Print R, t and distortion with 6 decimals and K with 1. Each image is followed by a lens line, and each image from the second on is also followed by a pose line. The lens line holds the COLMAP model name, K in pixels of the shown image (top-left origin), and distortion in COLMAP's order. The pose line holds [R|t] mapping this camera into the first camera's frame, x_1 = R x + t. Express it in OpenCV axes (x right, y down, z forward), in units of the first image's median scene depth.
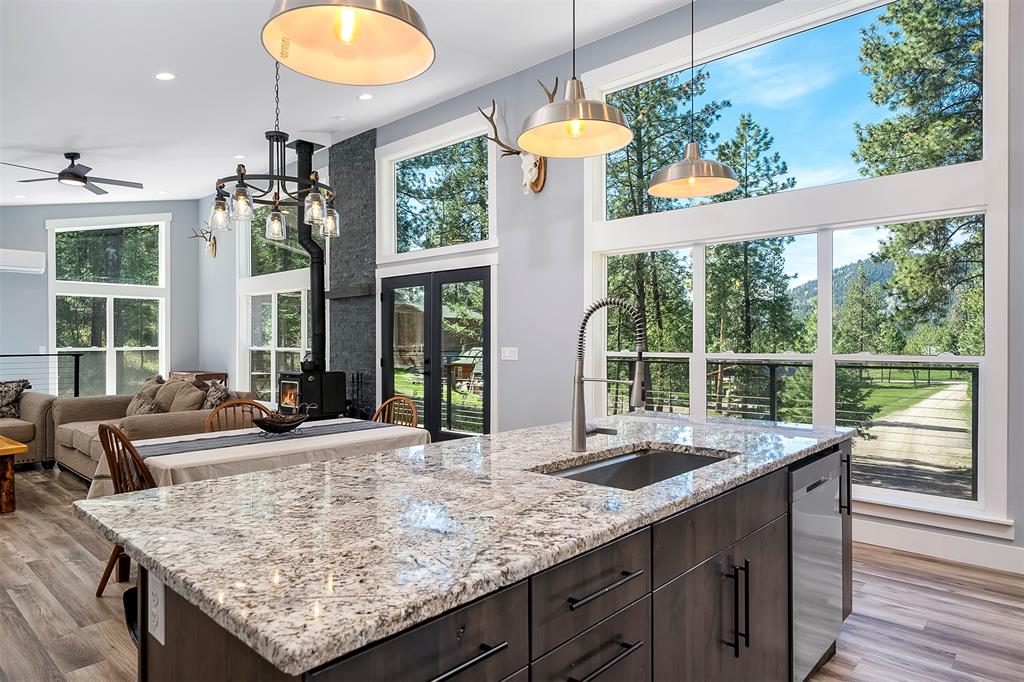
lens RADIAL K [[611.9, 0, 497.5], [0, 611.9, 339.0], [0, 0, 1]] dist [0.001723, 0.000399]
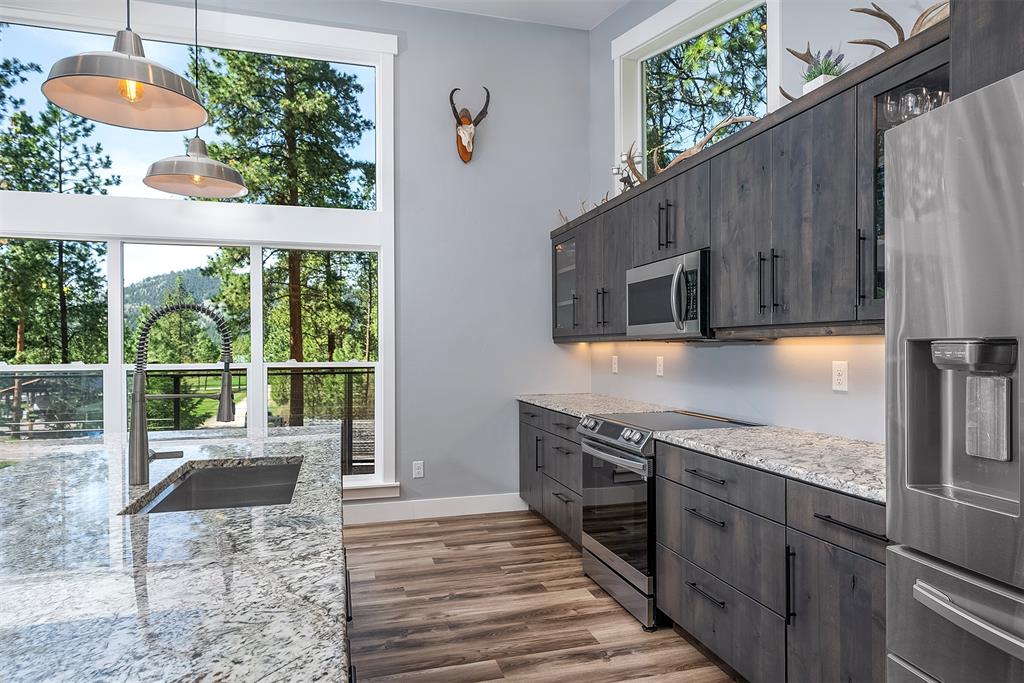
lens RADIAL K [[621.1, 0, 497.6], [0, 621.1, 351.1], [0, 0, 1]] dist [0.015043, 0.000217]
pose [[0.526124, -0.003233, 0.850402, -0.067555], [0.000140, 0.999993, 0.003715, 0.000014], [-0.850408, -0.001836, 0.526121, 0.028786]]
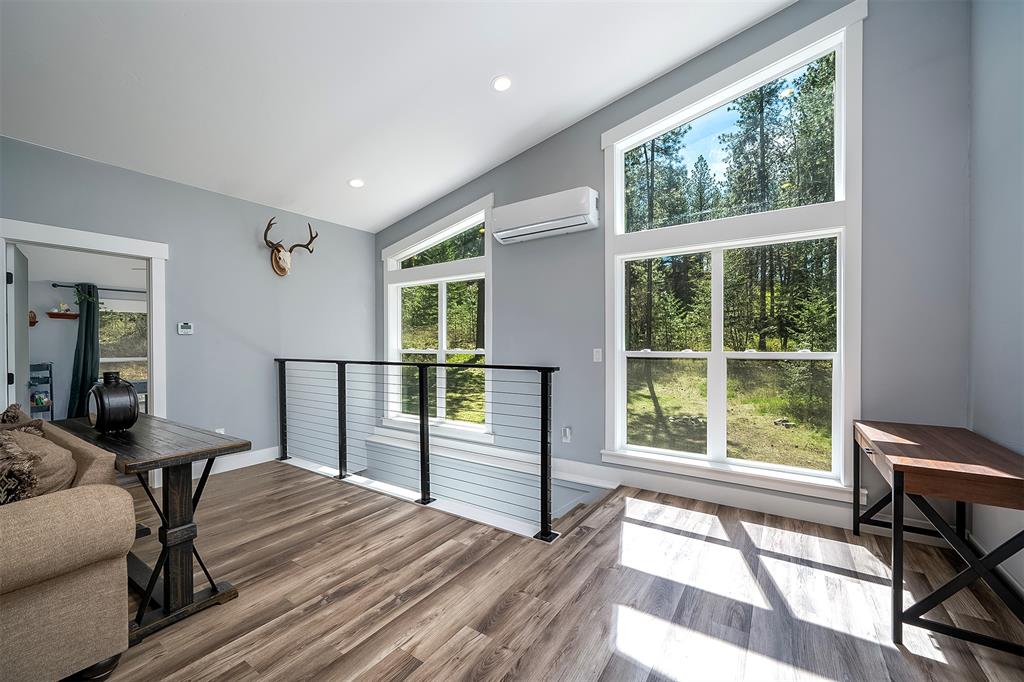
lens RADIAL K [[415.1, 0, 492.4], [0, 415.1, 342.1], [0, 0, 1]] dist [-0.000950, -0.000219]
pose [[0.137503, -0.011338, -0.990436, -0.319893], [0.000588, 0.999935, -0.011365, 0.008326], [0.990501, 0.000981, 0.137501, 0.744114]]
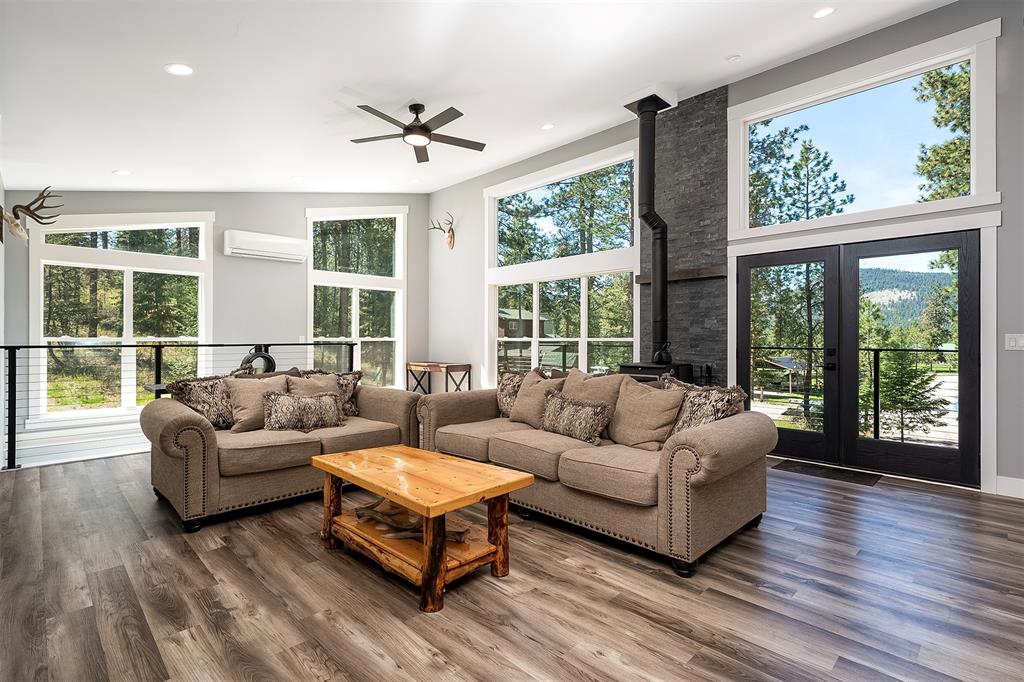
lens RADIAL K [[483.5, 0, 512.0], [0, 483.5, 341.0], [0, 0, 1]] dist [-0.000824, 0.000550]
pose [[0.999054, 0.003794, -0.043322, -0.326057], [-0.003399, 0.999952, 0.009186, 0.010676], [0.043355, -0.009031, 0.999019, 0.203667]]
